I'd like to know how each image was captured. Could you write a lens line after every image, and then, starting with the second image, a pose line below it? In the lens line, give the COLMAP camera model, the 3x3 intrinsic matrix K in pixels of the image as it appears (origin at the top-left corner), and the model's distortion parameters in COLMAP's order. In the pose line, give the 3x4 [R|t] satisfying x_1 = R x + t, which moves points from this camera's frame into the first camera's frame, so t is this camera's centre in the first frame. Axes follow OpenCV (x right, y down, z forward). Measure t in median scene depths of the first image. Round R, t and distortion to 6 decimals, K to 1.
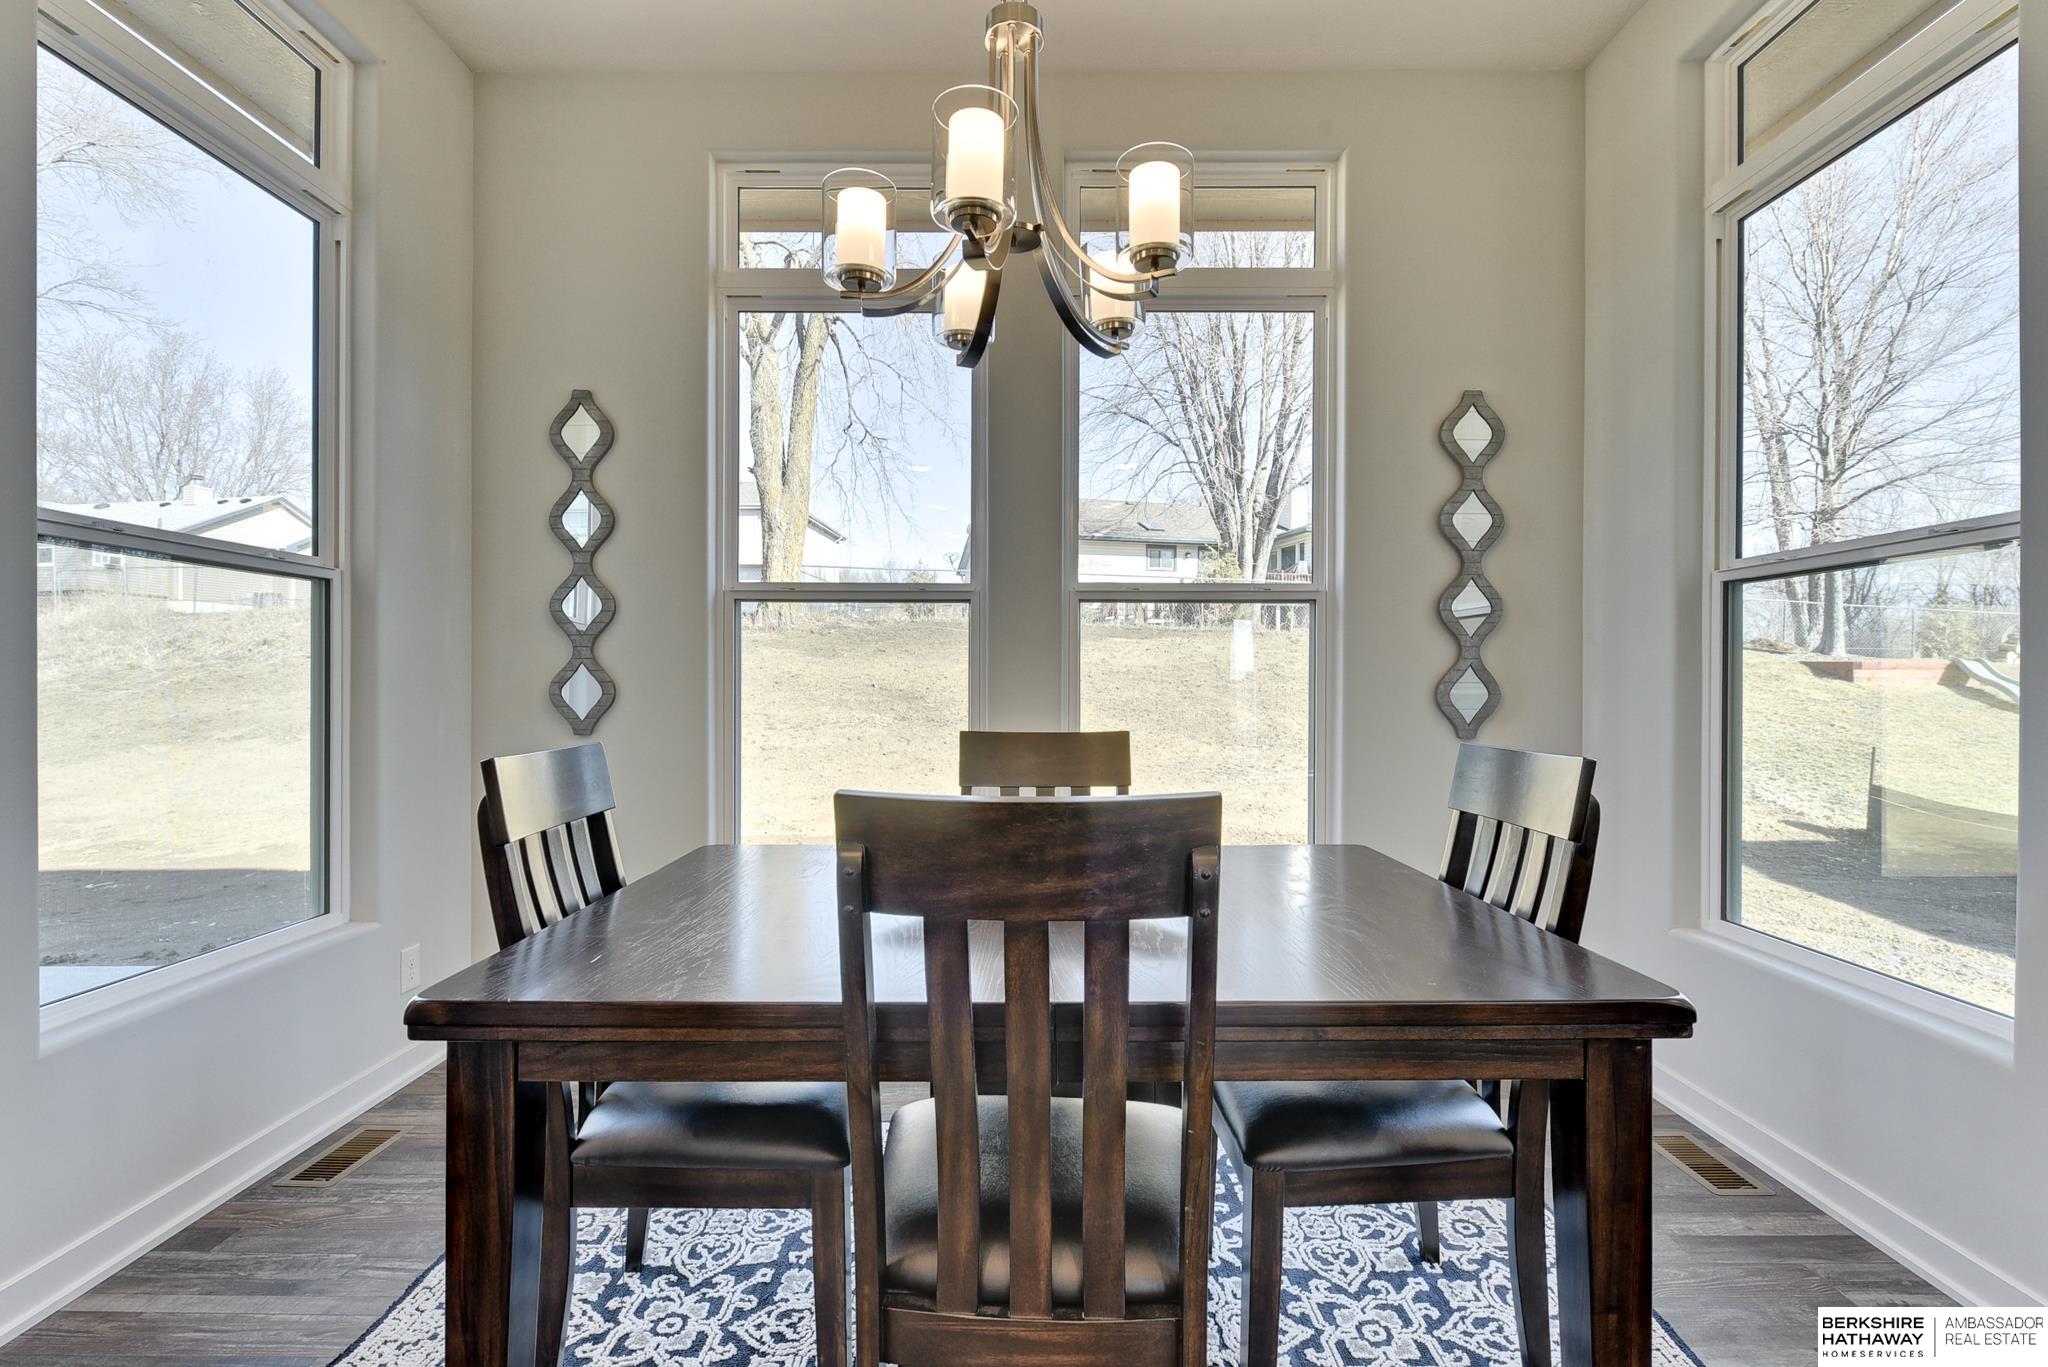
lens RADIAL K [[914.6, 0, 1004.7], [0, 914.6, 692.9], [0, 0, 1]] dist [-0.001367, -0.000537]
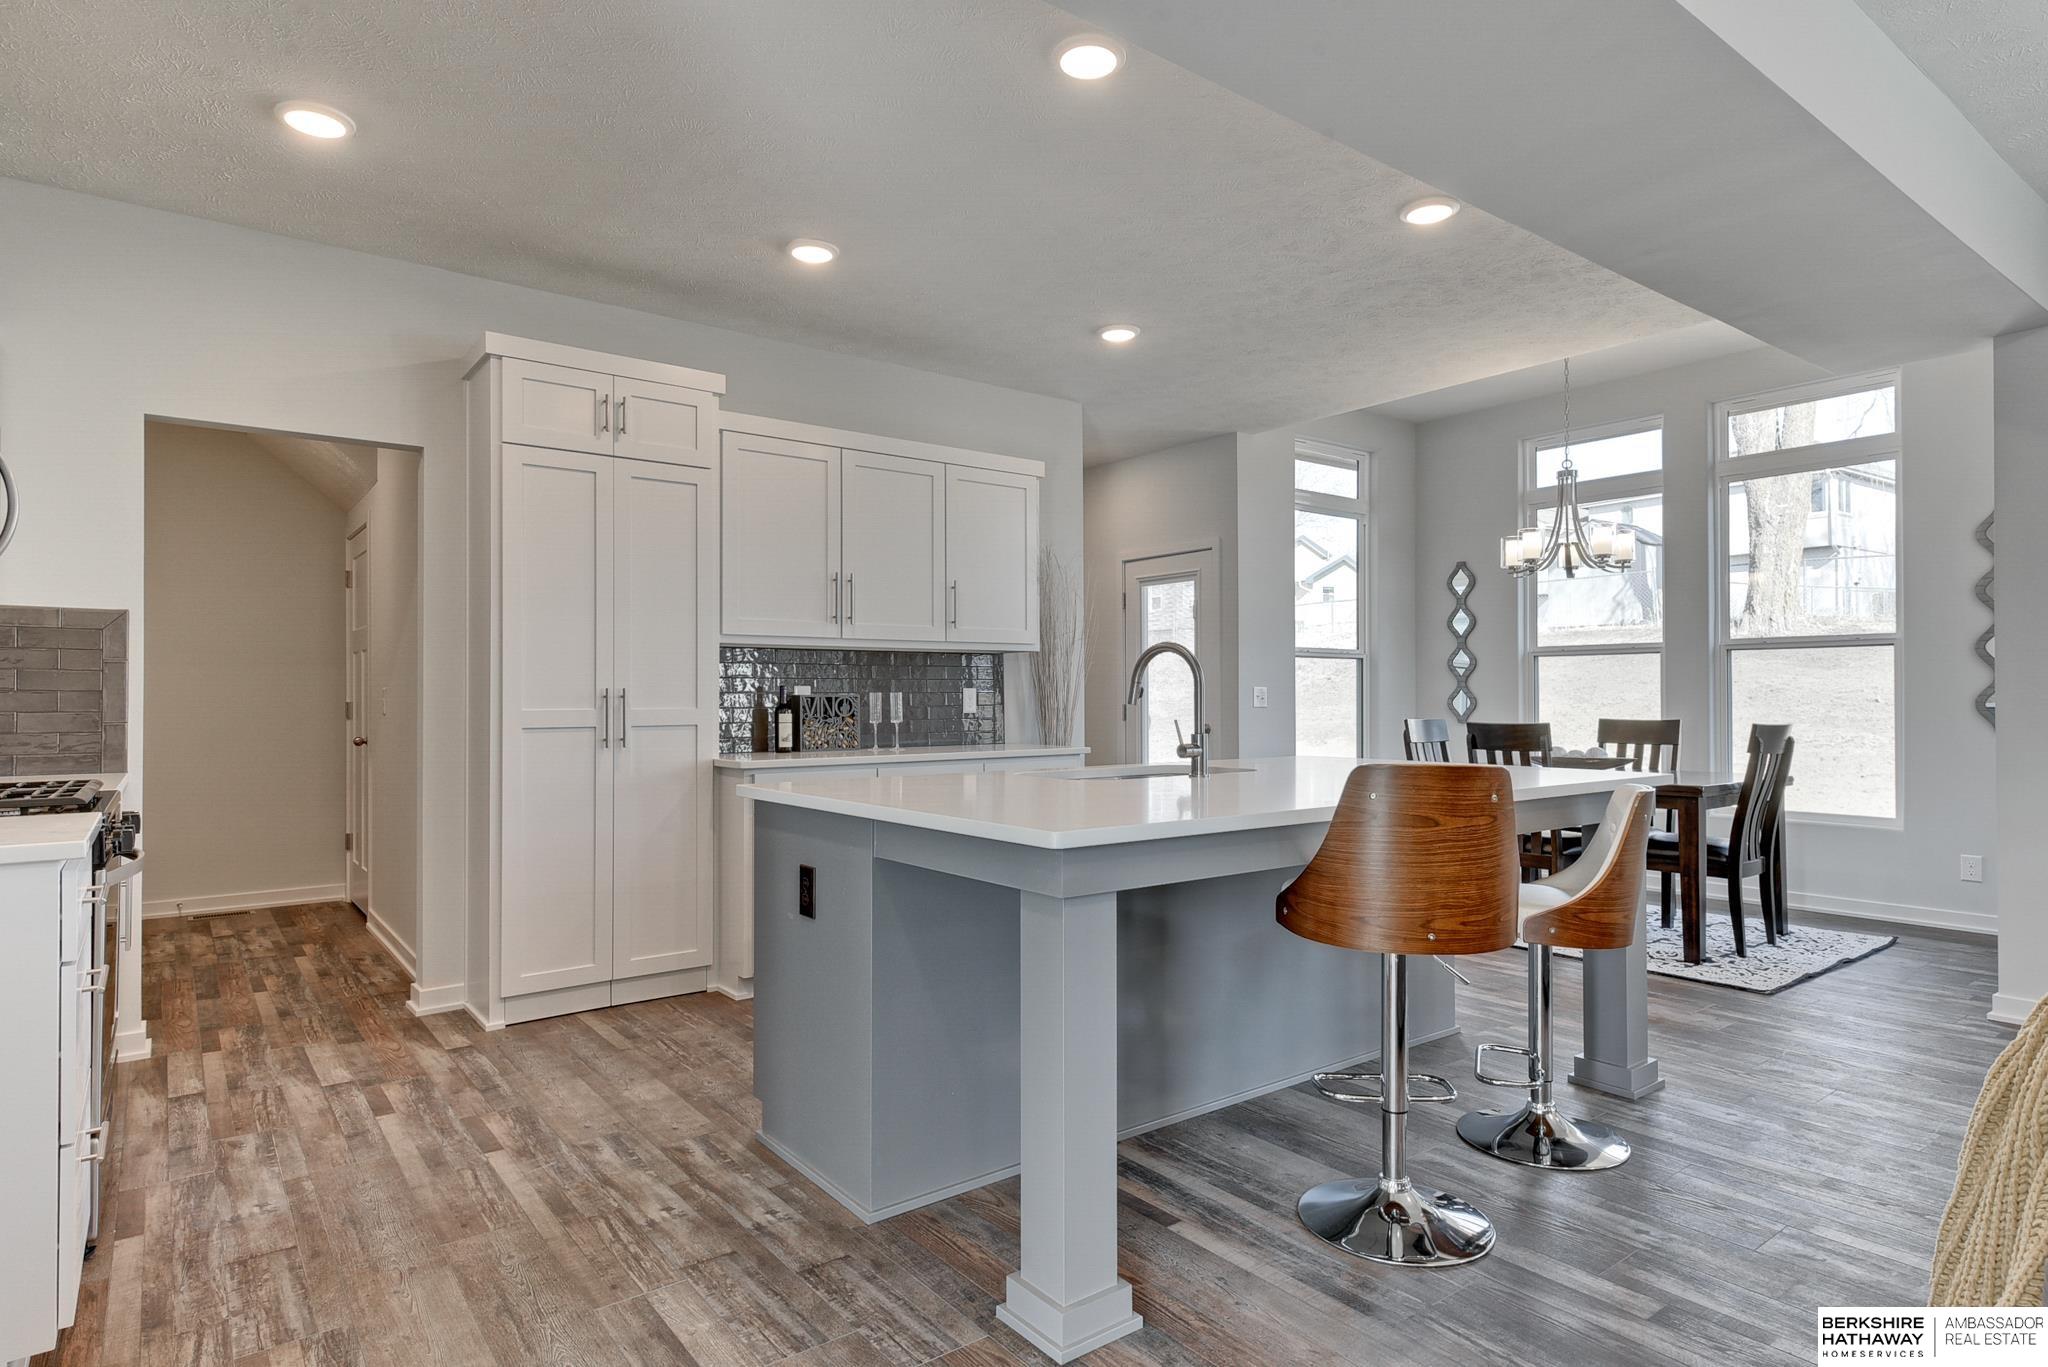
lens RADIAL K [[1118.5, 0, 1030.0], [0, 1118.5, 689.8], [0, 0, 1]] dist [0.008614, -0.000455]
pose [[0.621444, -0.011246, -0.783378, 0.964839], [-0.003994, 0.999839, -0.017522, 0.019048], [0.783448, 0.014018, 0.621299, -1.422005]]
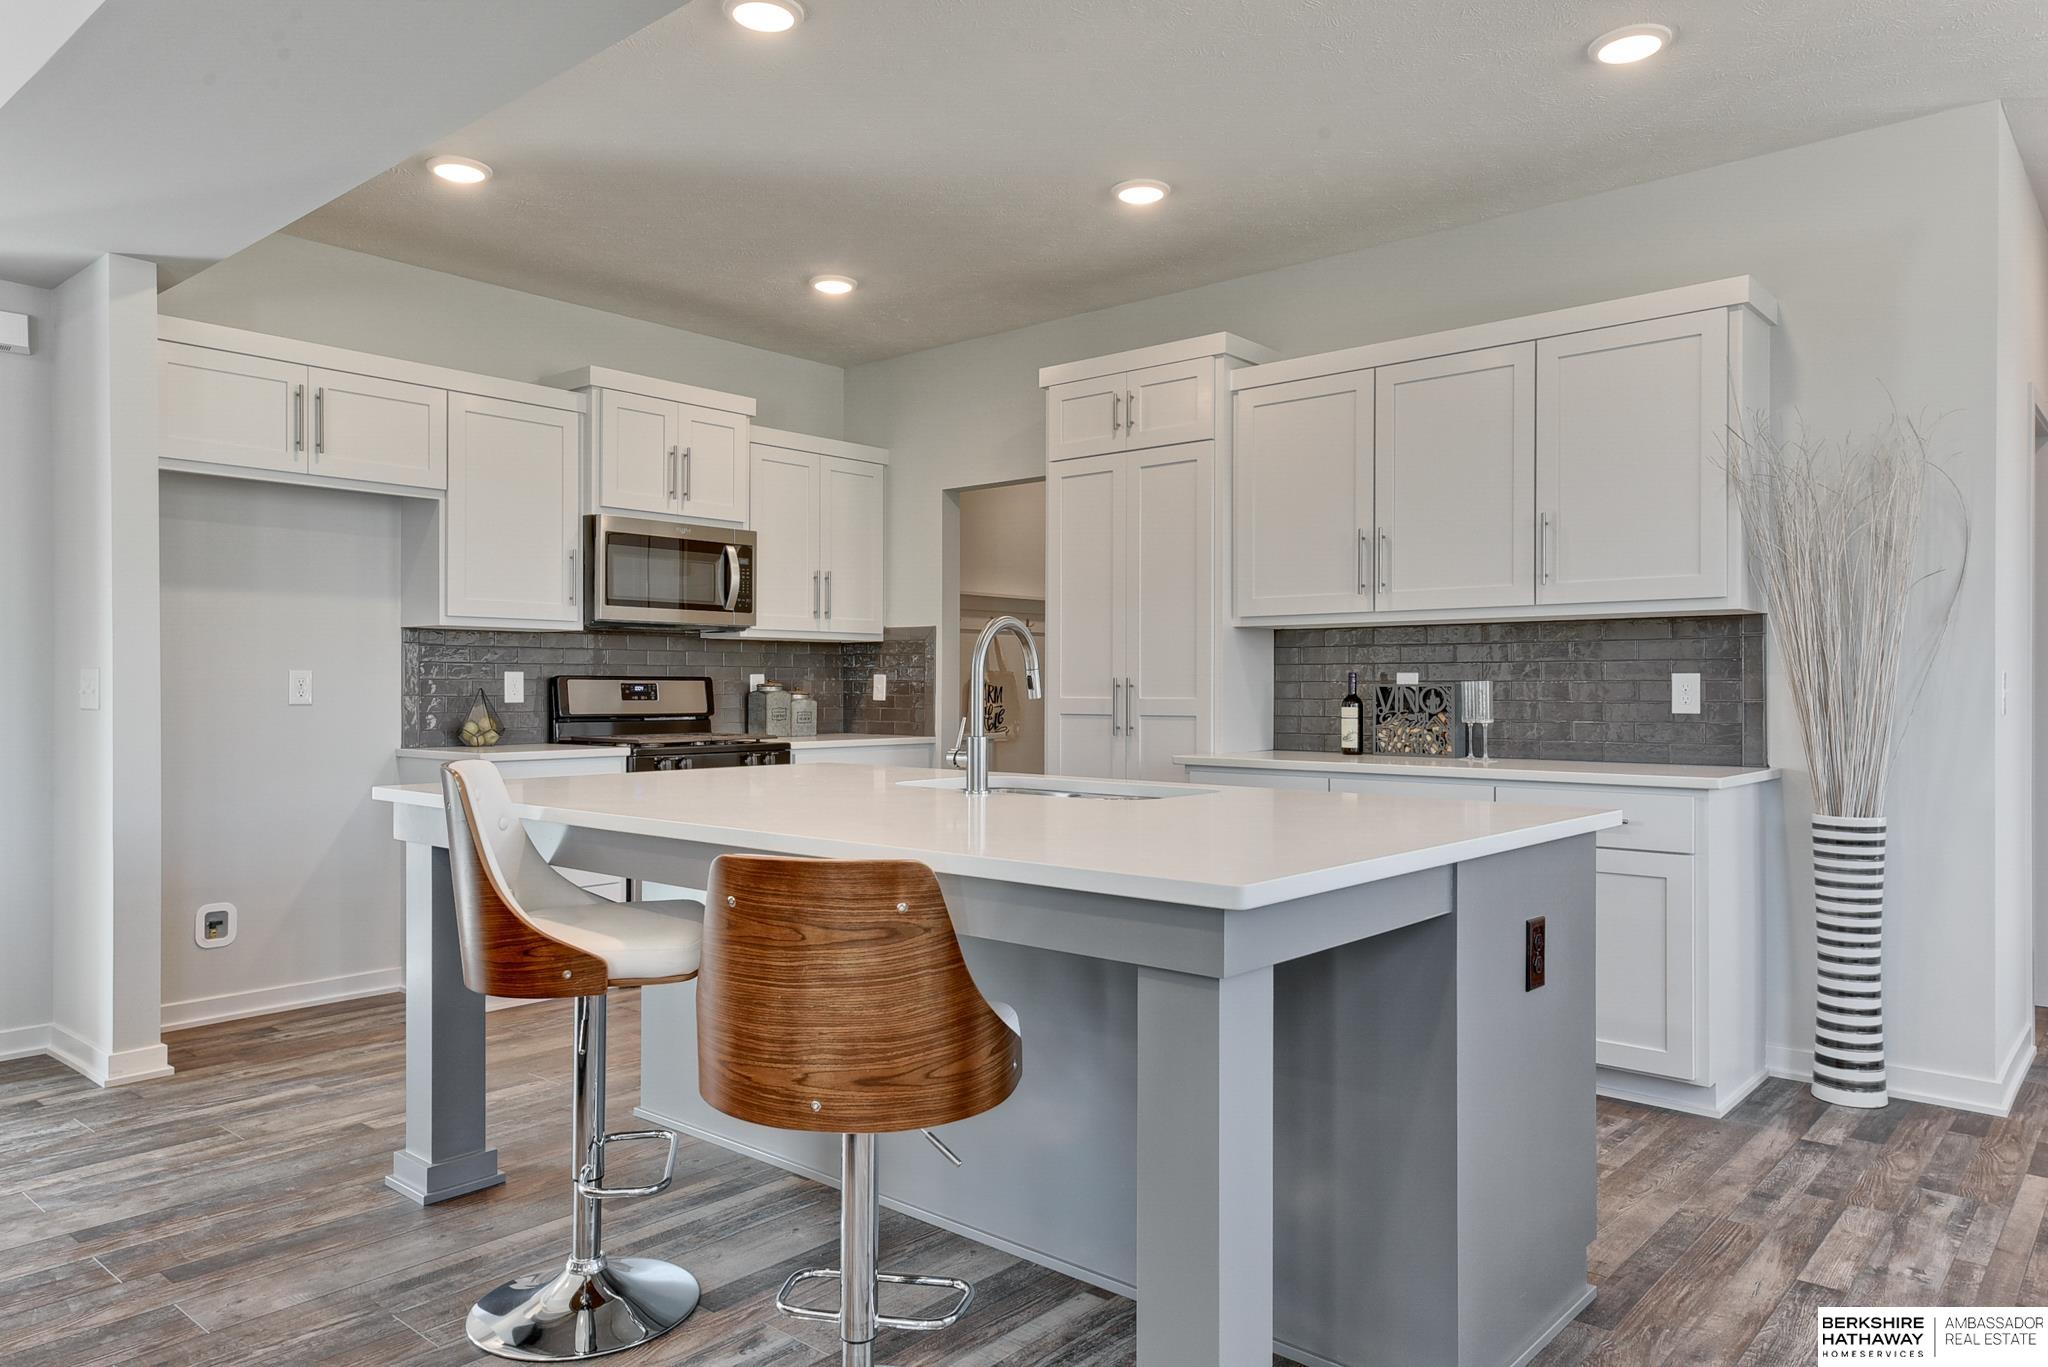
lens RADIAL K [[1298.7, 0, 1024.1], [0, 1298.7, 676.7], [0, 0, 1]] dist [0.044684, 0.002956]
pose [[-0.628104, -0.000426, -0.778129, 0.924556], [-0.006274, 0.999970, 0.004517, -0.015783], [0.778104, 0.007719, -0.628088, 0.066653]]
